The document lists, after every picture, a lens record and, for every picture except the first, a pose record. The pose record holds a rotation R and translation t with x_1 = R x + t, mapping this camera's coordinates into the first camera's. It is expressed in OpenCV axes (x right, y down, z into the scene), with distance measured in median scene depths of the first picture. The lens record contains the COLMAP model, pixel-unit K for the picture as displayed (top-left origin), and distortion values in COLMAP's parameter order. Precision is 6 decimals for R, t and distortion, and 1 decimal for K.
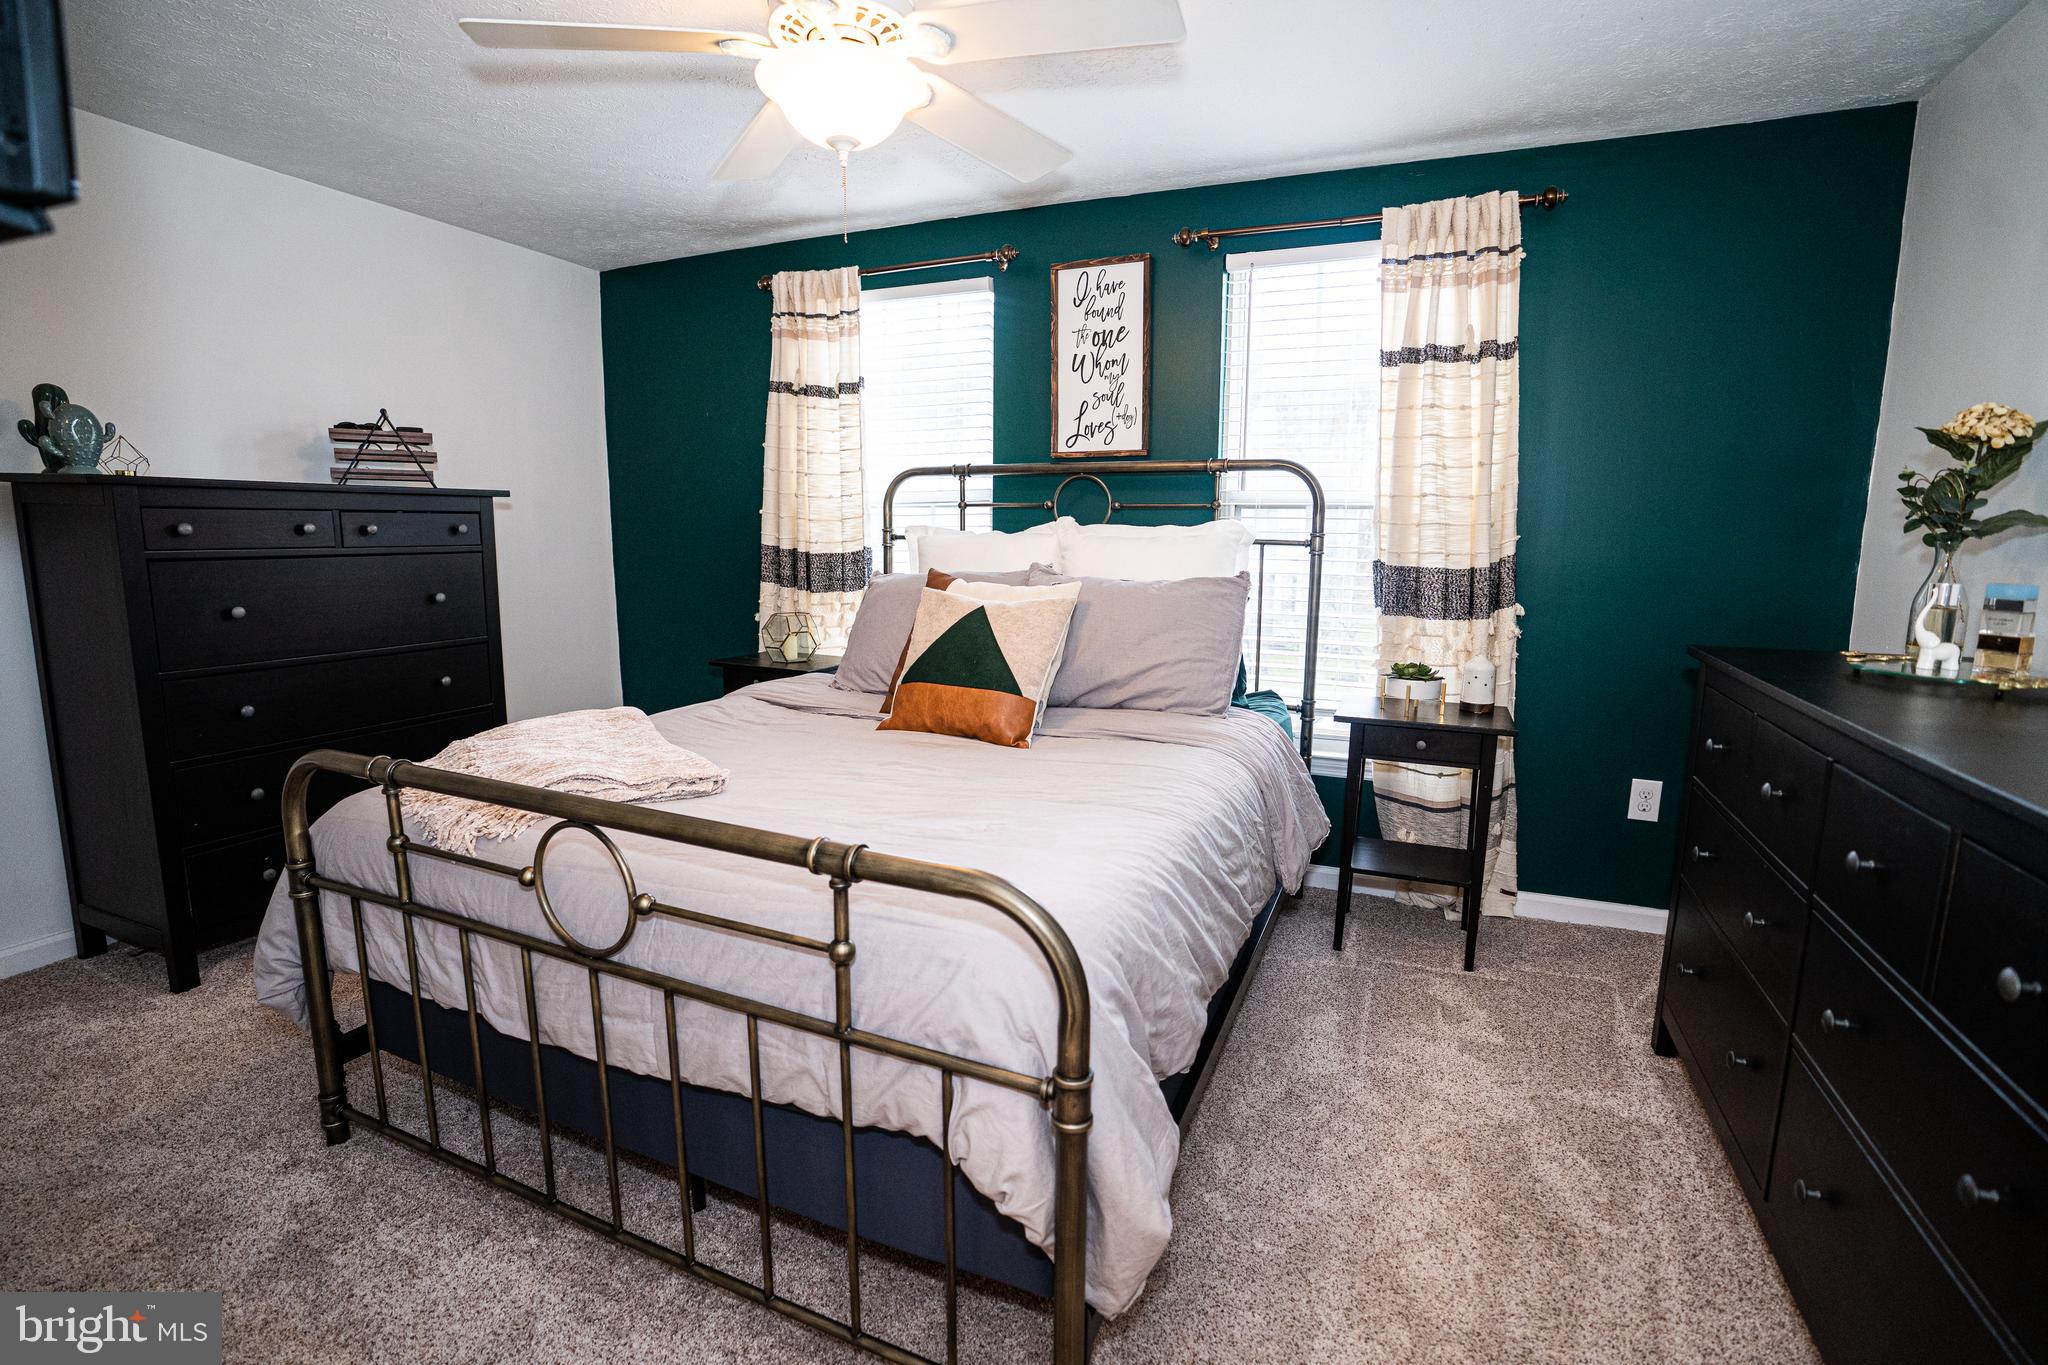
lens RADIAL K [[948.1, 0, 1032.1], [0, 948.1, 678.8], [0, 0, 1]] dist [-0.069139, 0.026190]
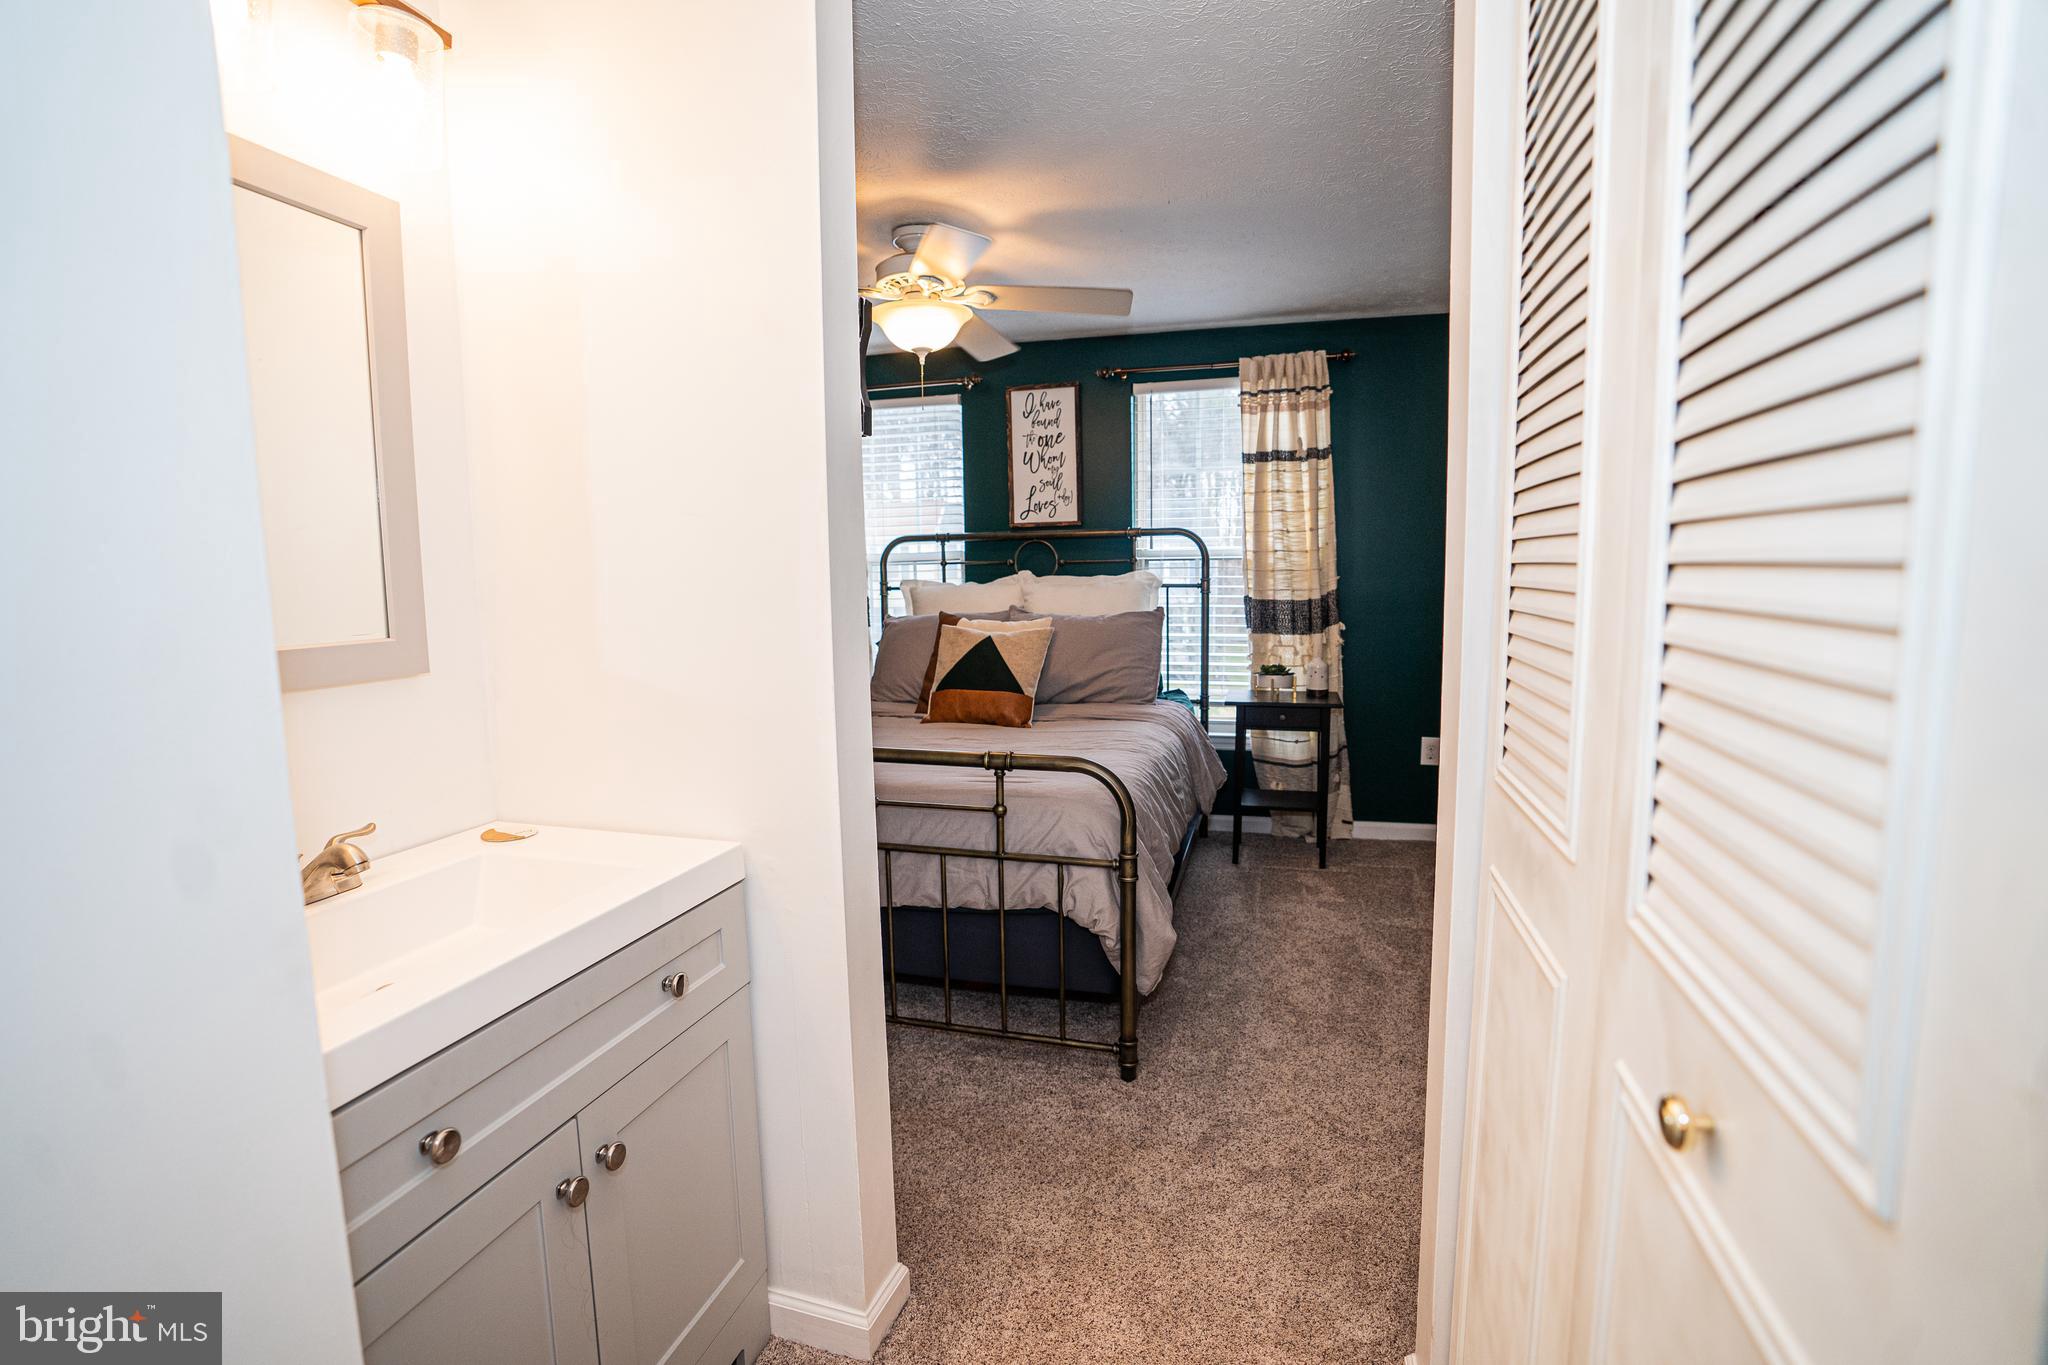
lens RADIAL K [[948.1, 0, 1032.1], [0, 948.1, 678.8], [0, 0, 1]] dist [-0.069139, 0.026190]
pose [[0.989984, -0.040446, 0.135262, -0.171181], [0.045813, 0.998272, -0.036807, 0.042119], [-0.133540, 0.042635, 0.990126, -0.414390]]
